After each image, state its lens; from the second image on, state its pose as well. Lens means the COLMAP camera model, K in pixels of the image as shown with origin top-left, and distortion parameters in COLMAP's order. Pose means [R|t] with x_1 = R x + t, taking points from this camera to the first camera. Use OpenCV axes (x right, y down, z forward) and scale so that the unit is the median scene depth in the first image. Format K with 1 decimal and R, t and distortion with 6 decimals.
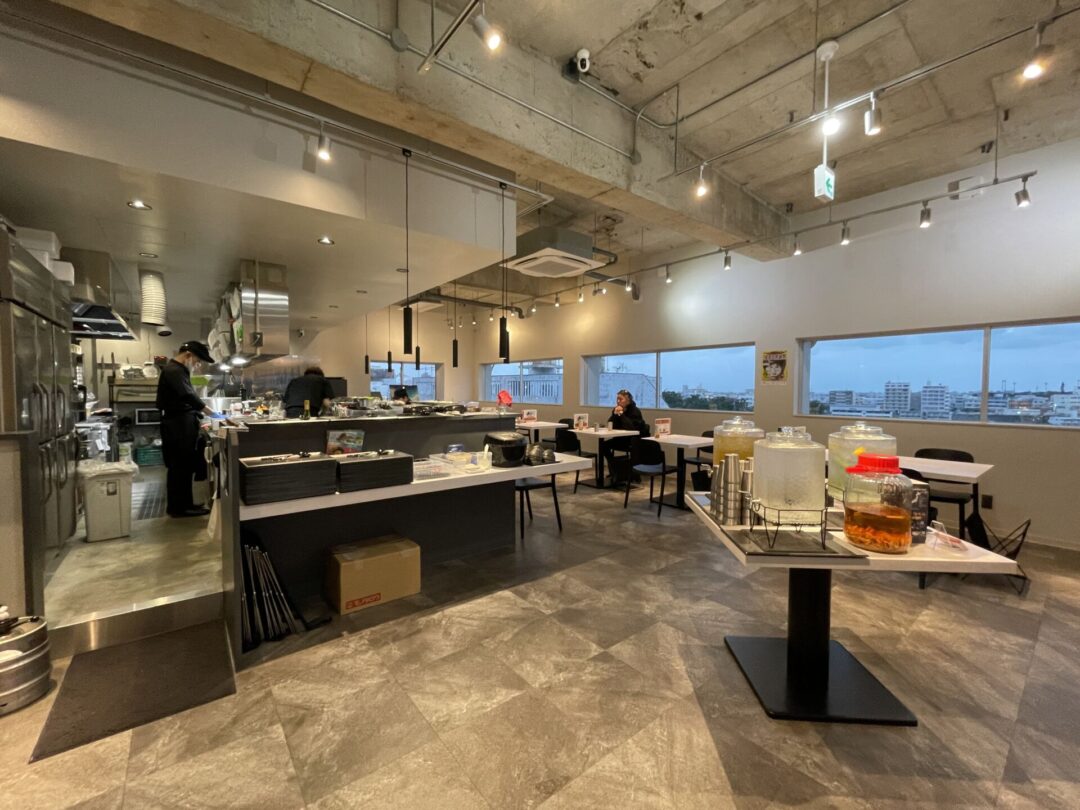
lens RADIAL K [[441.6, 0, 537.4], [0, 441.6, 397.9], [0, 0, 1]] dist [-0.001675, -0.000060]
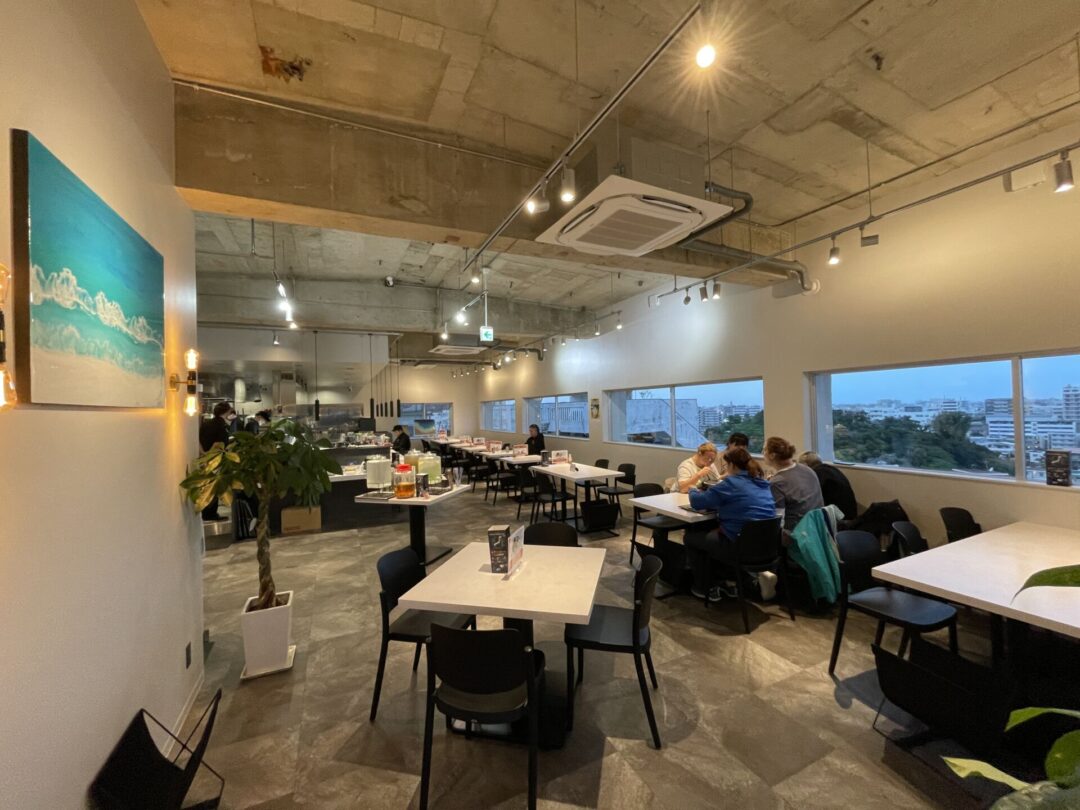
lens RADIAL K [[441.6, 0, 545.3], [0, 441.6, 409.1], [0, 0, 1]] dist [-0.001675, -0.000060]
pose [[0.971350, -0.033486, -0.235284, 0.728240], [0.029050, 0.999329, -0.022292, -0.041988], [0.235873, 0.014818, 0.971671, -0.475753]]
